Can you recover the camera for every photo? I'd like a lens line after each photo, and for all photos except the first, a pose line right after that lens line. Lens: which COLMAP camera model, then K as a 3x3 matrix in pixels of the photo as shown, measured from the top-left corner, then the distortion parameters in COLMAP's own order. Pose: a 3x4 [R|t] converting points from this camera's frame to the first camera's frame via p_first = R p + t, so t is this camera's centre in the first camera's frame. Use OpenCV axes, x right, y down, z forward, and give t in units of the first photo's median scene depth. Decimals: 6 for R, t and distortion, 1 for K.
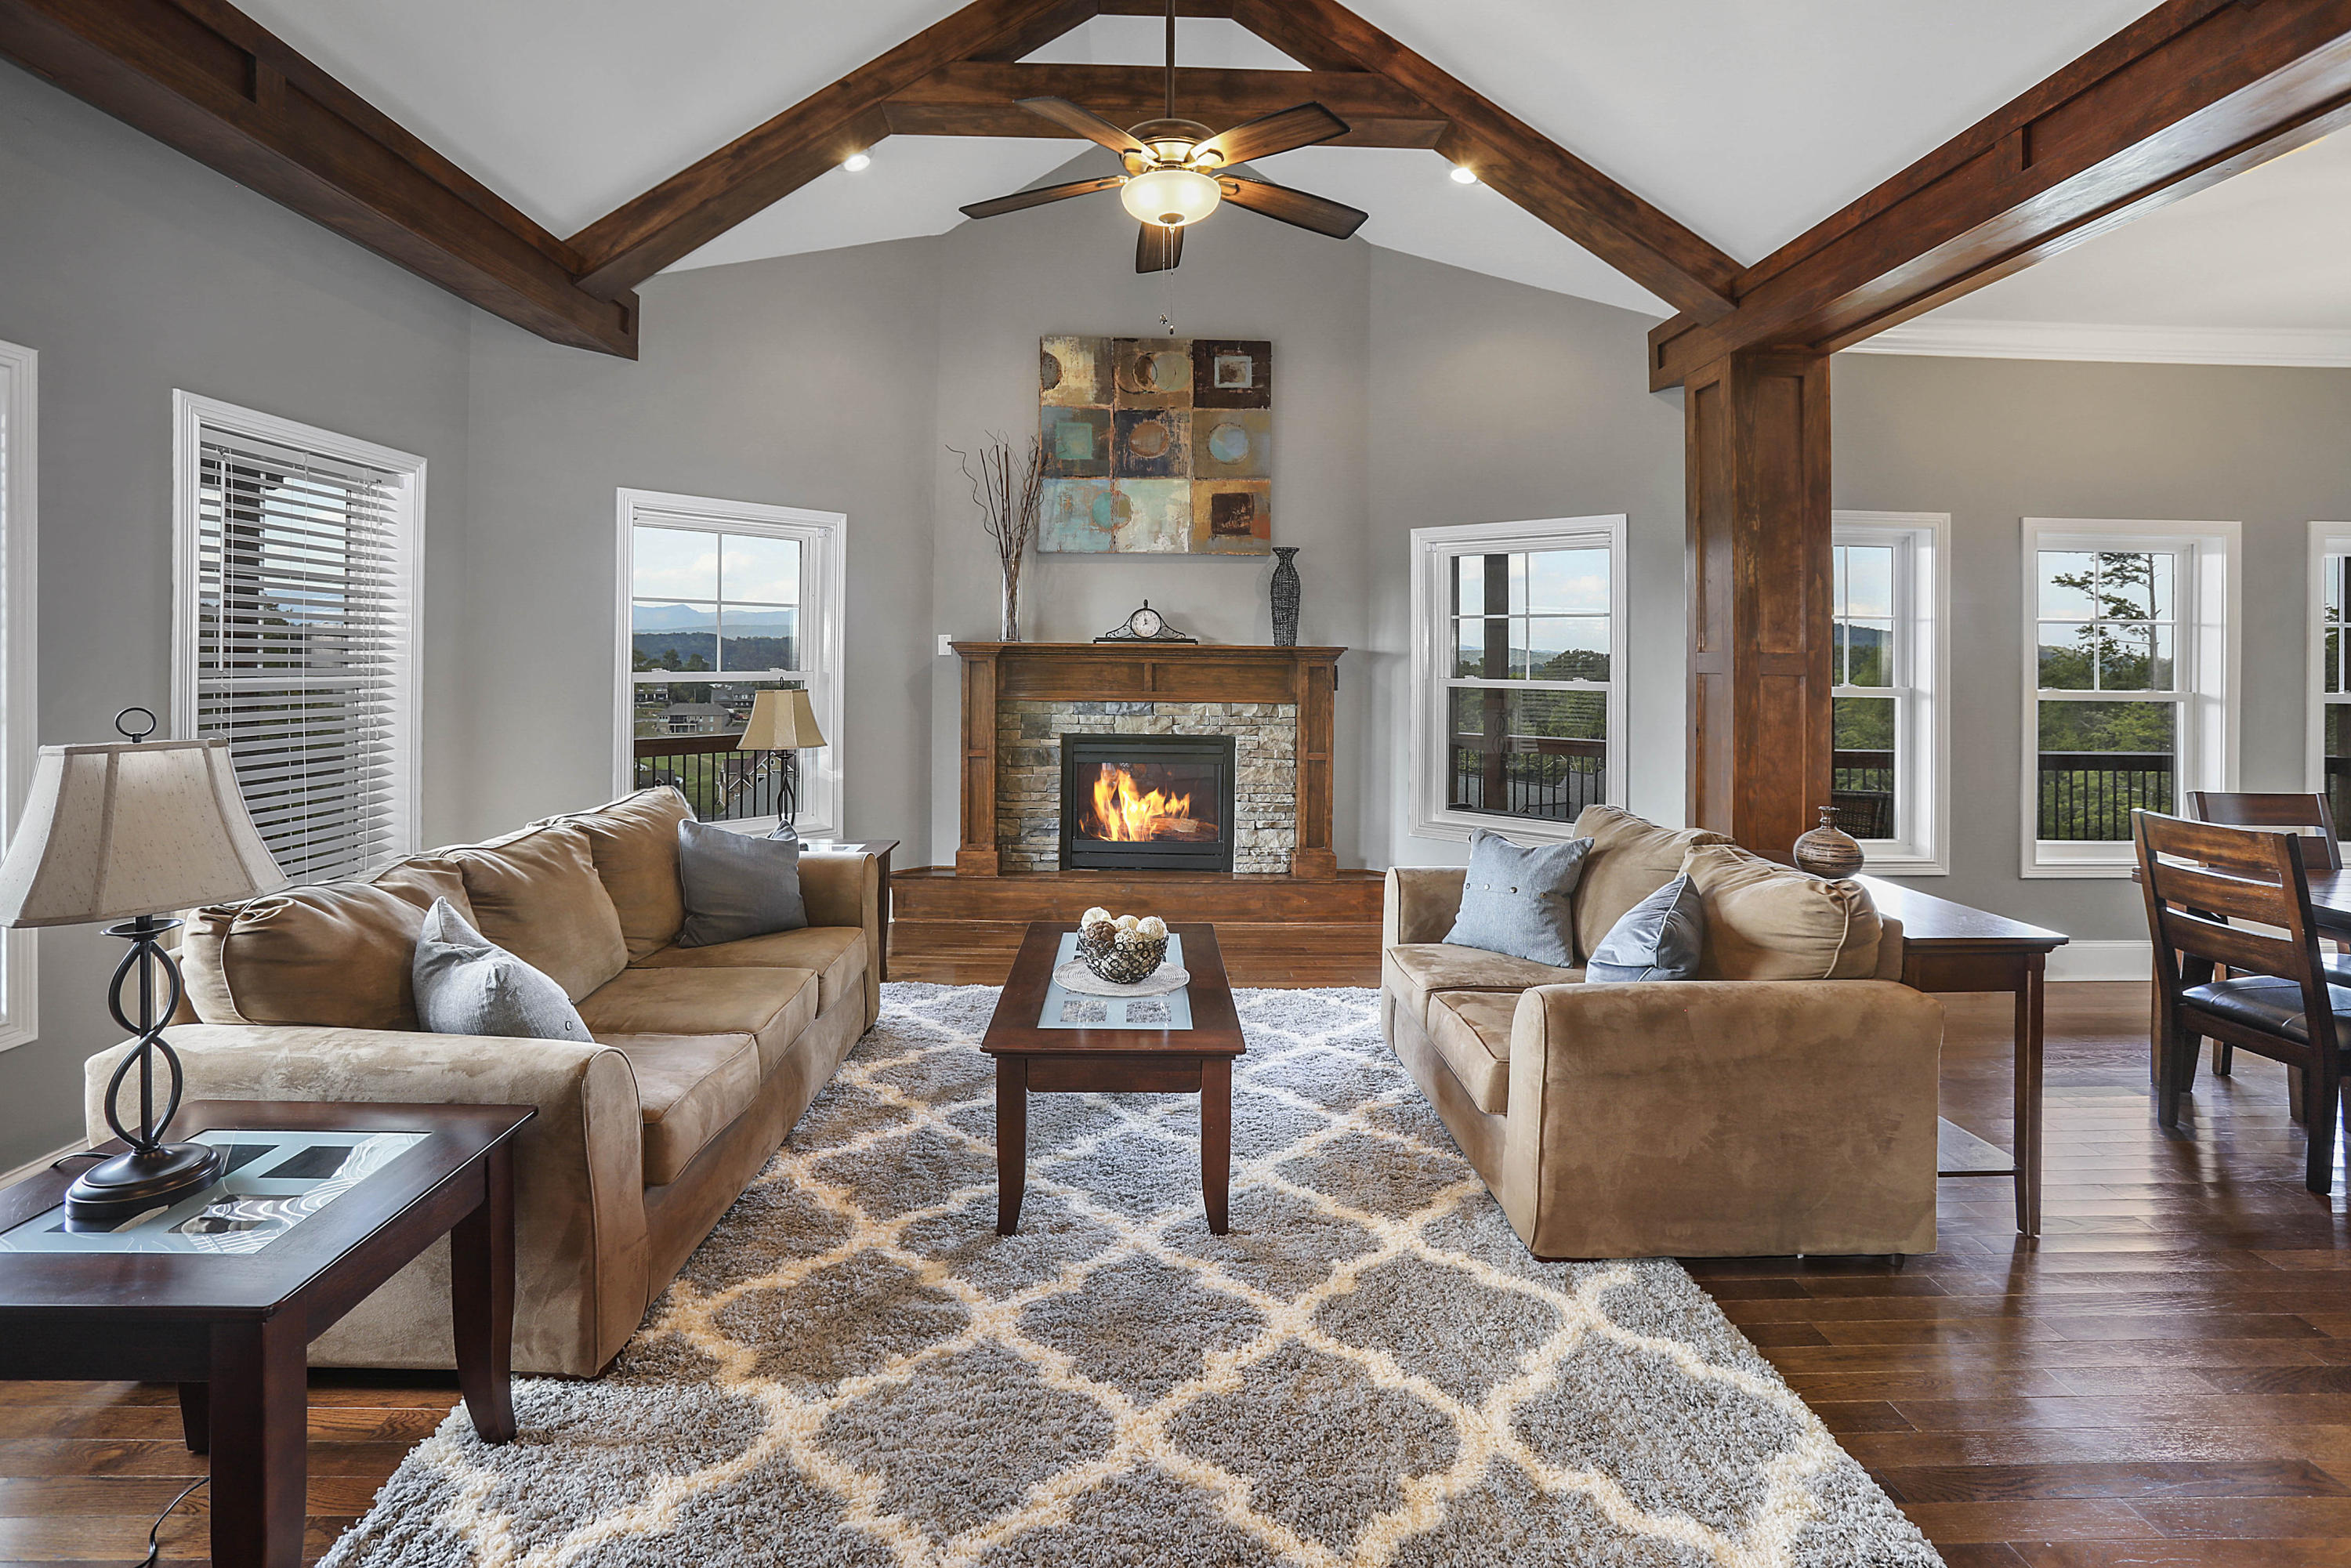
lens RADIAL K [[1052.3, 0, 1180.0], [0, 1052.3, 673.3], [0, 0, 1]] dist [-0.002721, -0.000269]
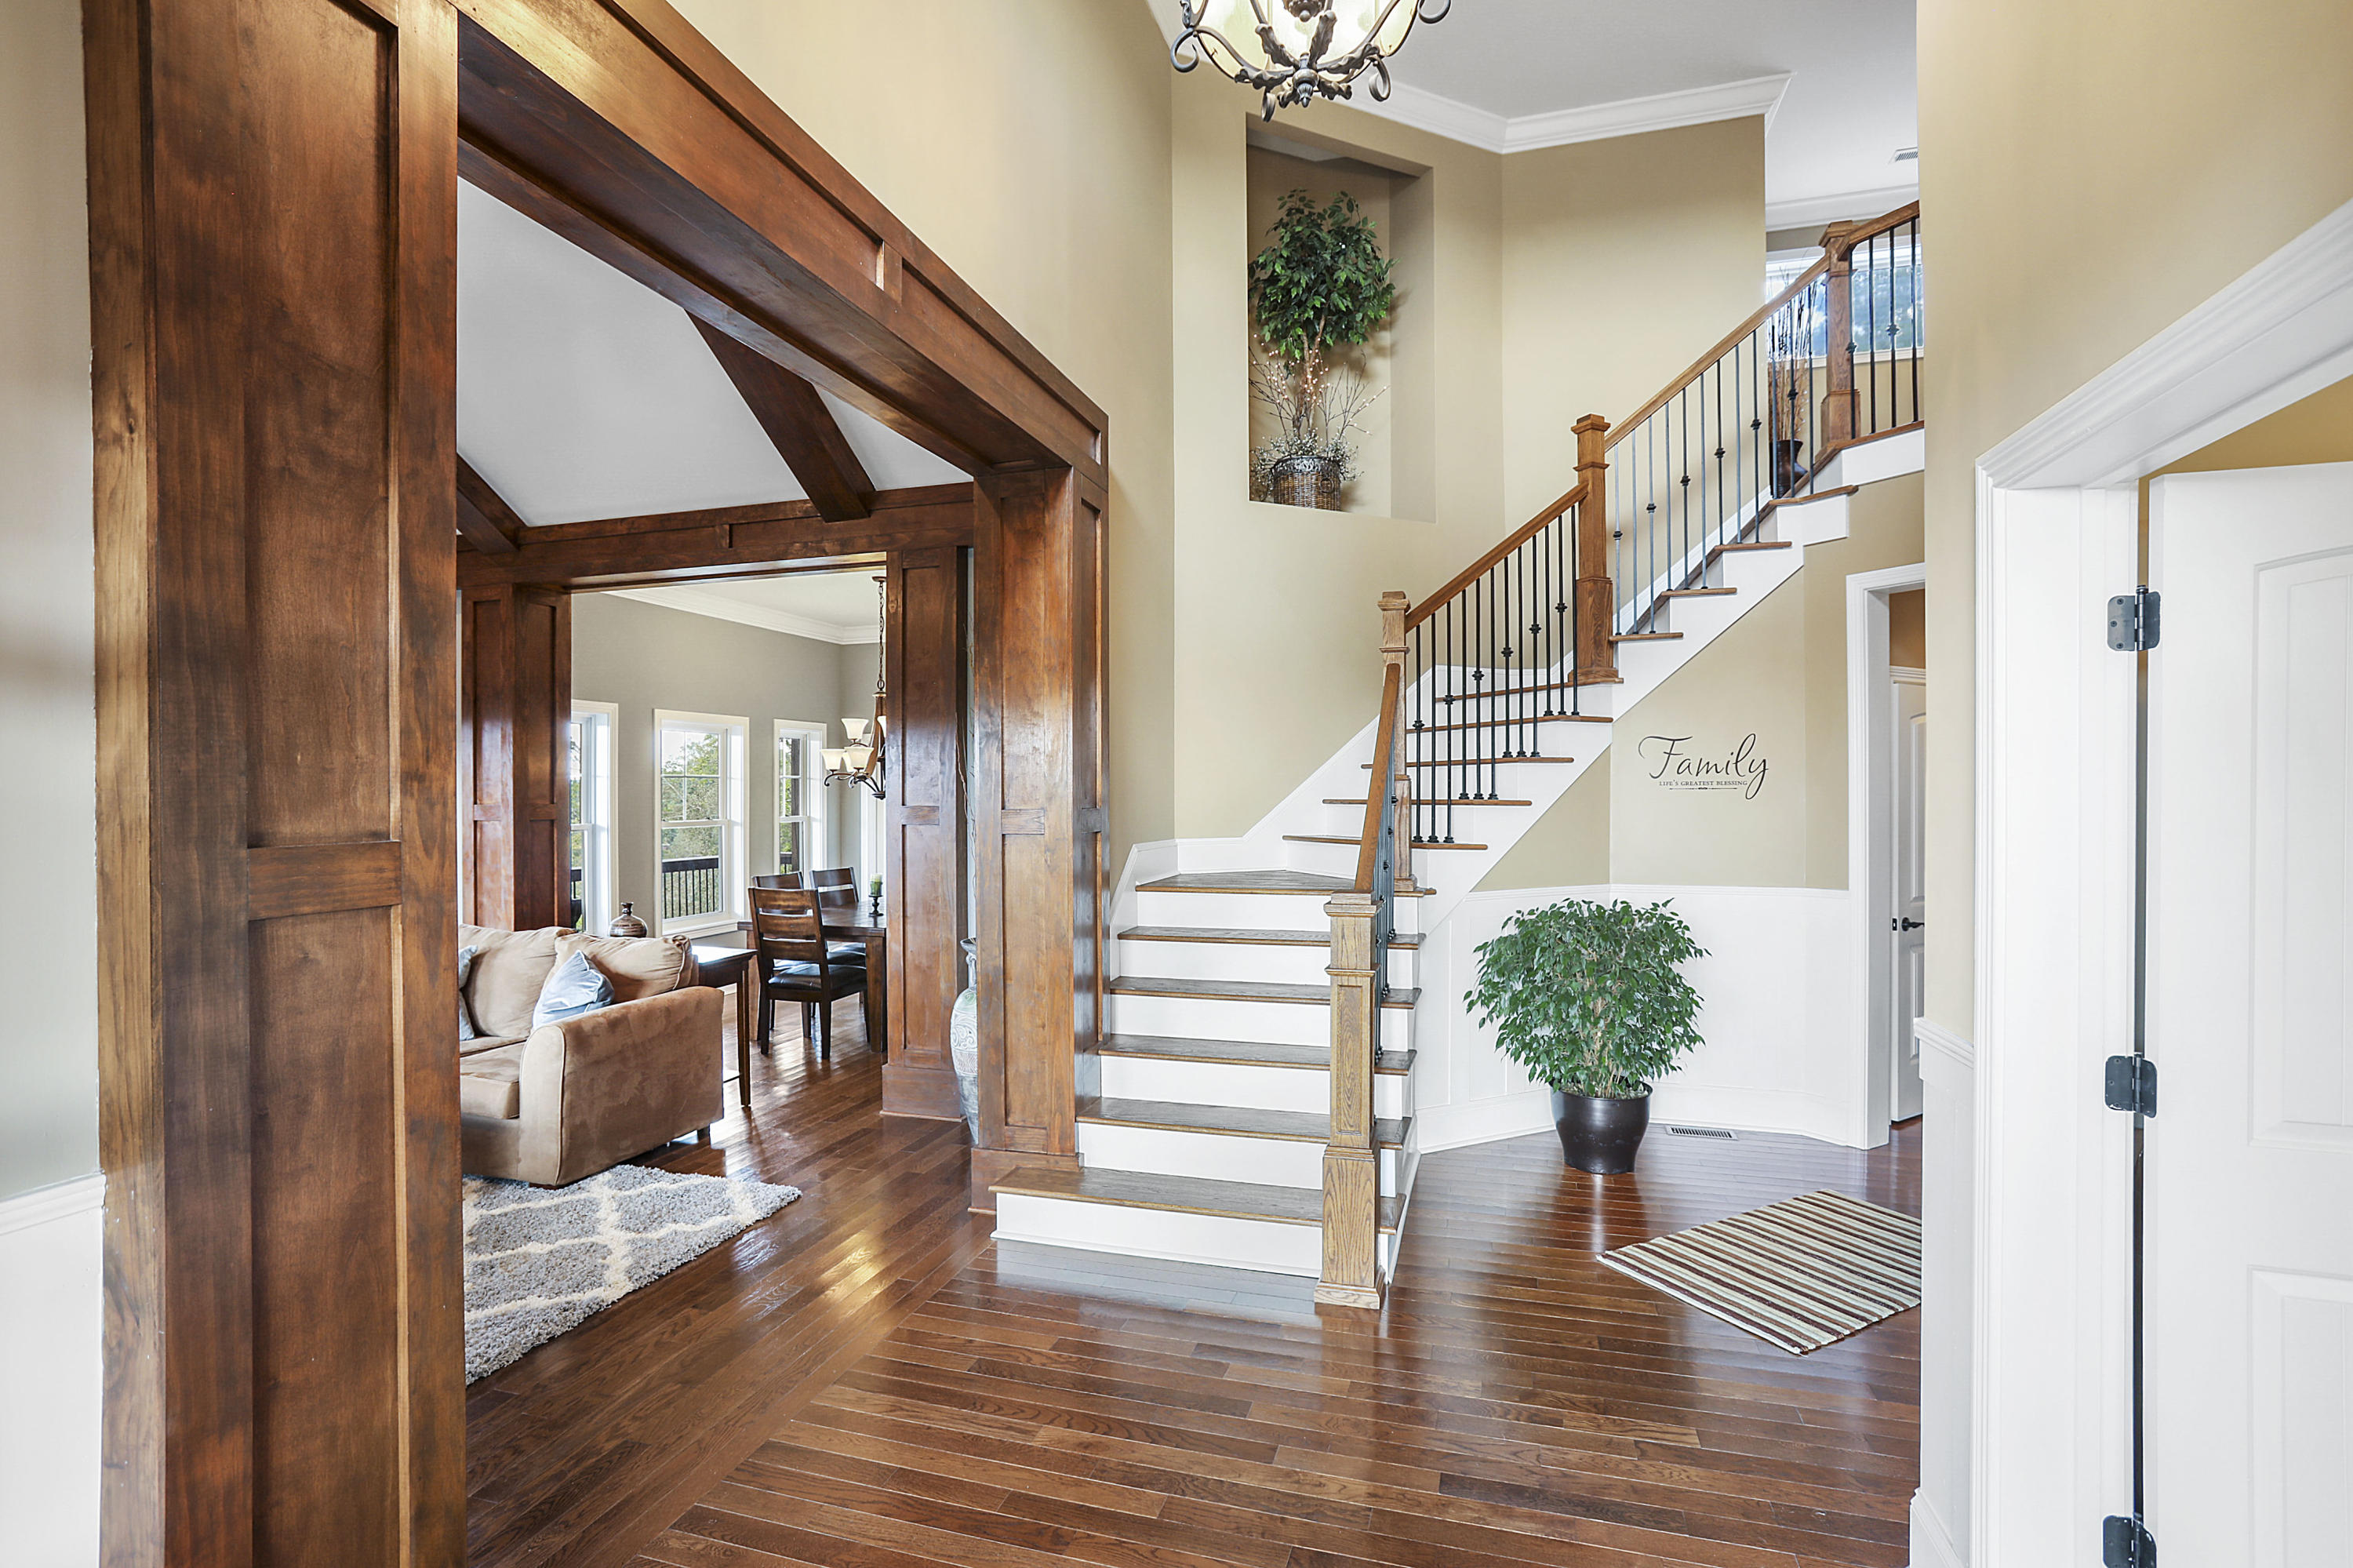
lens RADIAL K [[1177.0, 0, 1165.3], [0, 1177.0, 789.8], [0, 0, 1]] dist [-0.040863, 0.015263]
pose [[0.326823, -0.006346, 0.945064, -1.049272], [0.009003, 0.999953, 0.003601, -0.054045], [-0.945043, 0.007331, 0.326865, -0.475322]]
